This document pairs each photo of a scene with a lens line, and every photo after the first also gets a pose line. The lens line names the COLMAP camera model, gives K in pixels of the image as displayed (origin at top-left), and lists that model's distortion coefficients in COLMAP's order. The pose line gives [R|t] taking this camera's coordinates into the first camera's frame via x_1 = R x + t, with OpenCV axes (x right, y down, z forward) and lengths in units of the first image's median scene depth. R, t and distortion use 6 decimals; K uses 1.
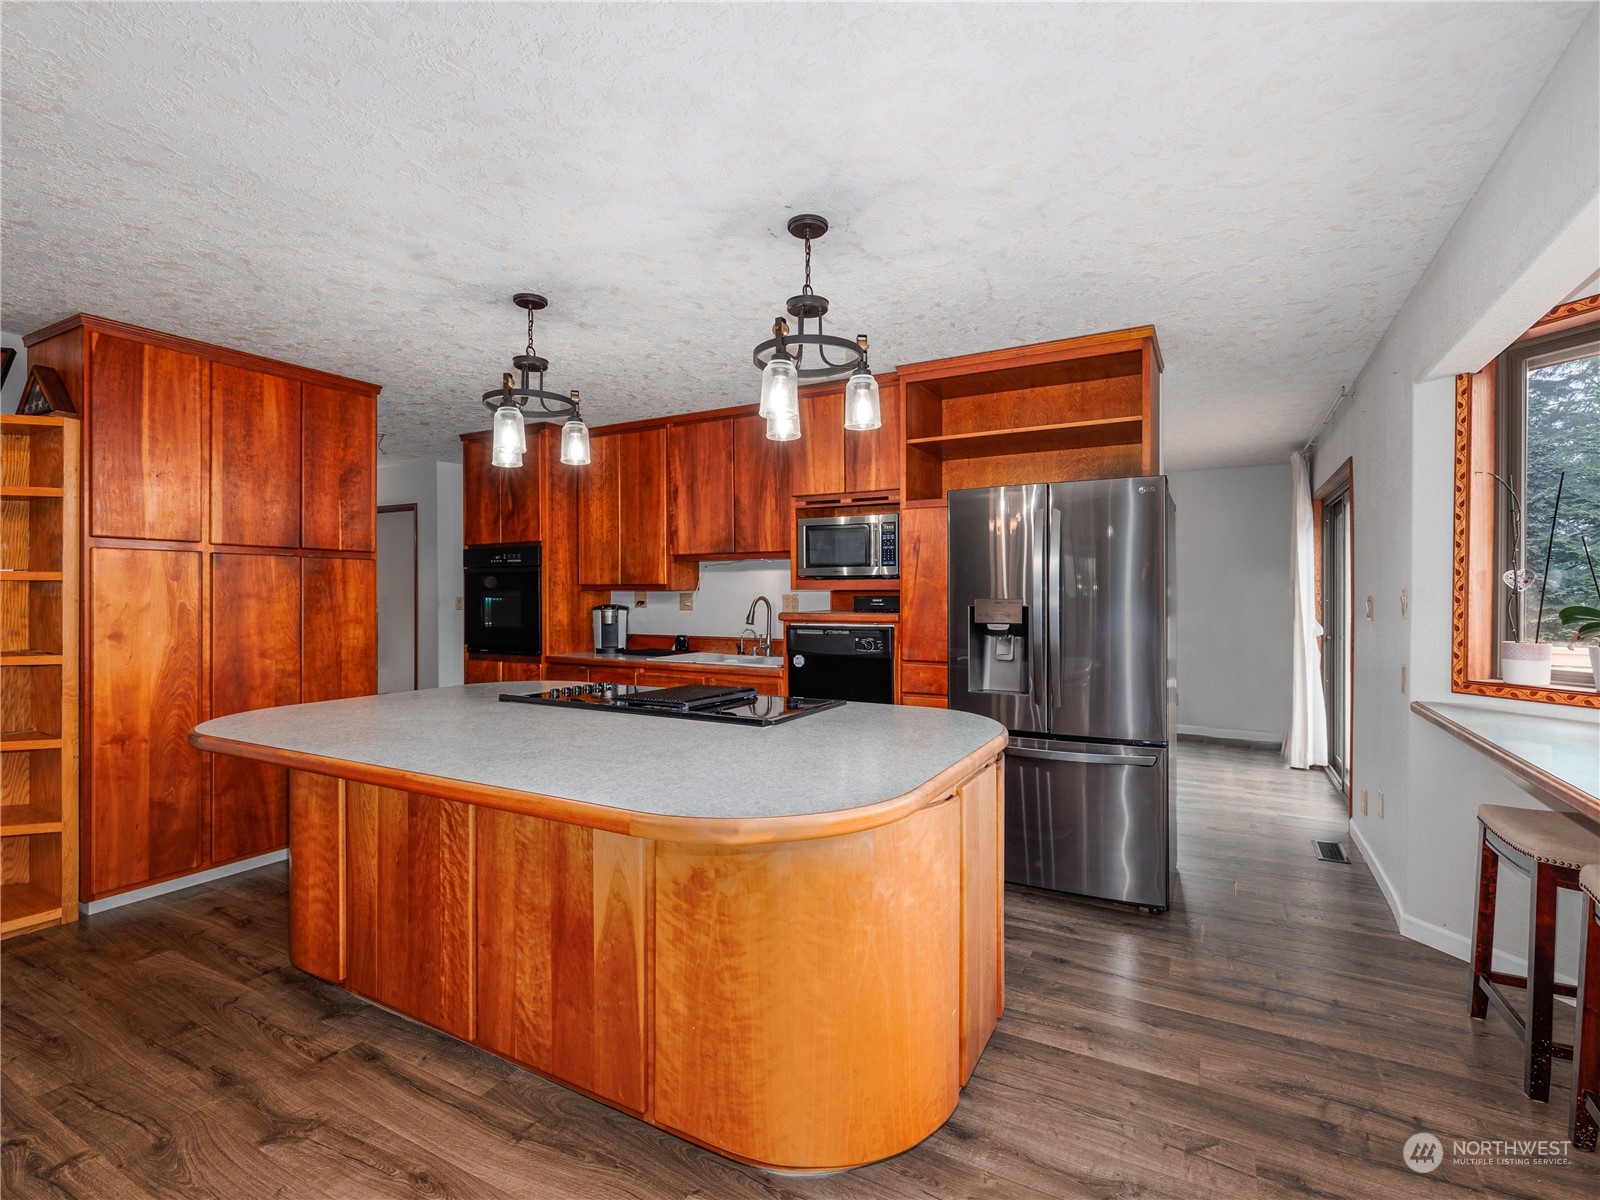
lens RADIAL K [[762.5, 0, 794.1], [0, 762.5, 599.5], [0, 0, 1]] dist [-0.004542, -0.000237]
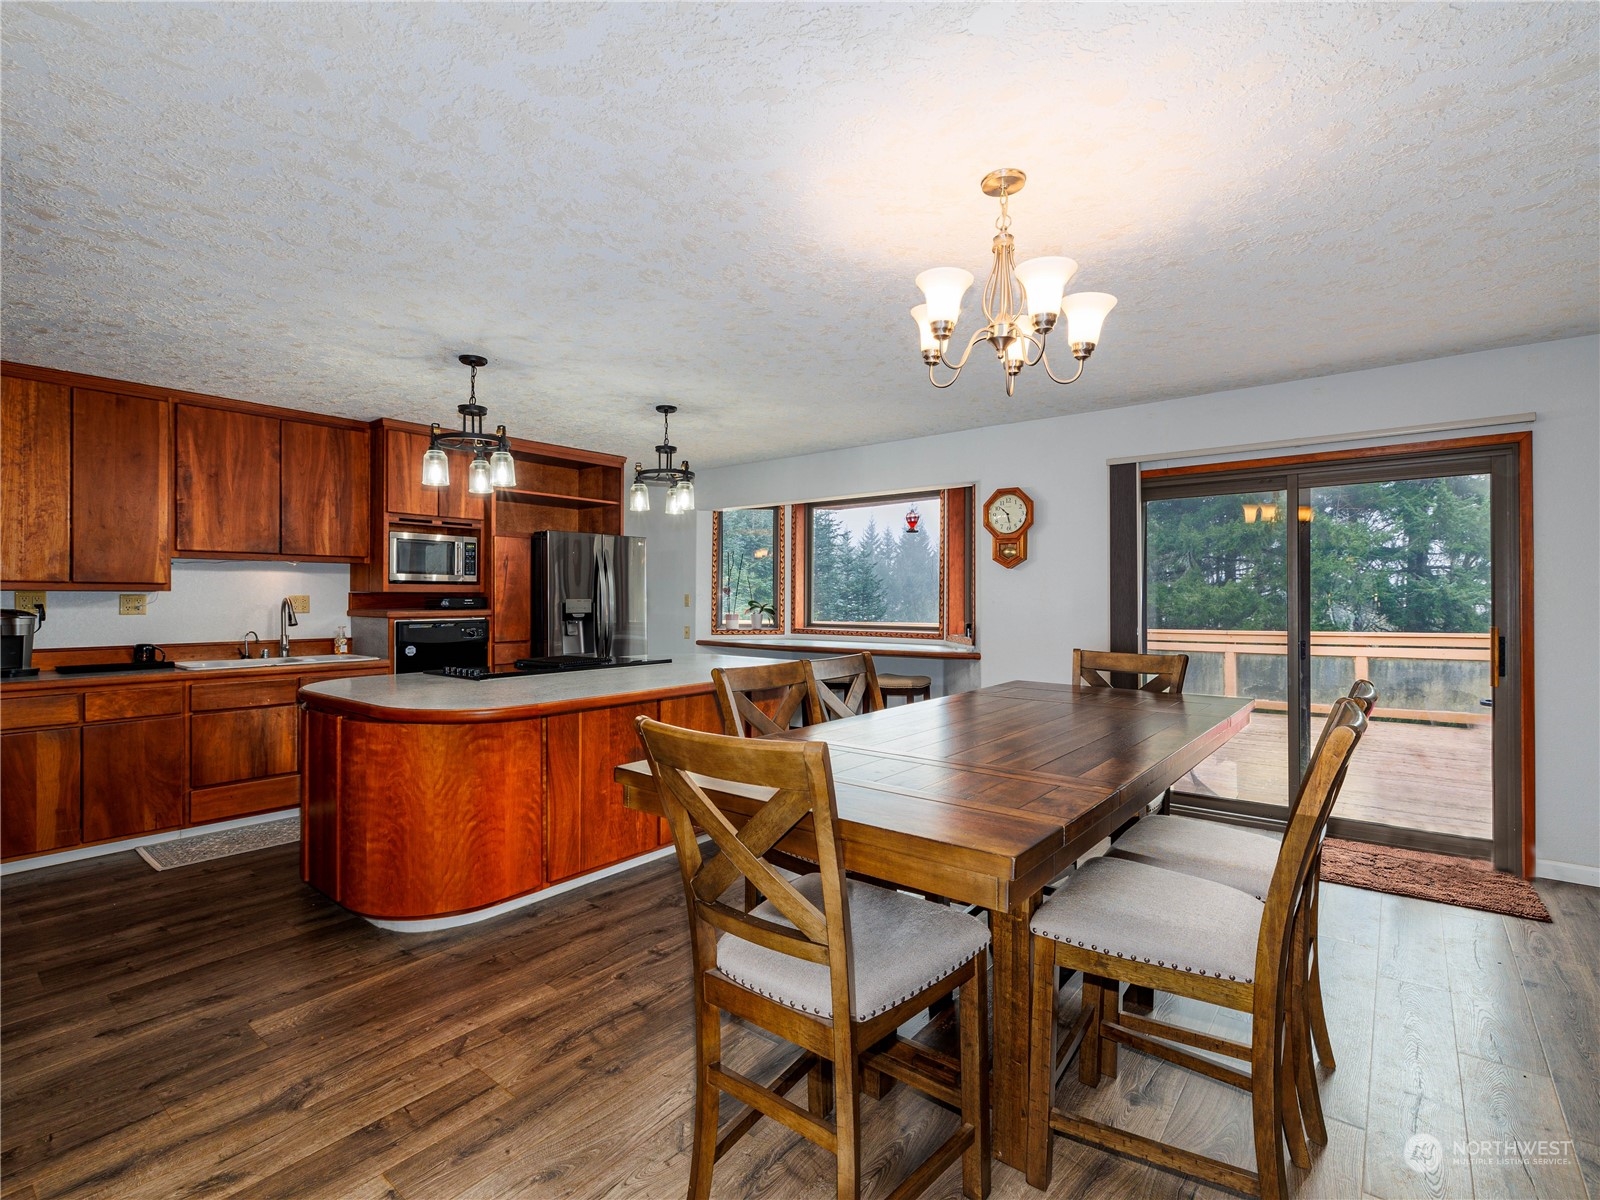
lens RADIAL K [[762.5, 0, 799.7], [0, 762.5, 603.5], [0, 0, 1]] dist [-0.004542, -0.000237]
pose [[0.167350, -0.005622, 0.985882, -1.177046], [0.008737, 0.999953, 0.004219, 0.006463], [-0.985859, 0.007907, 0.167391, 0.207641]]
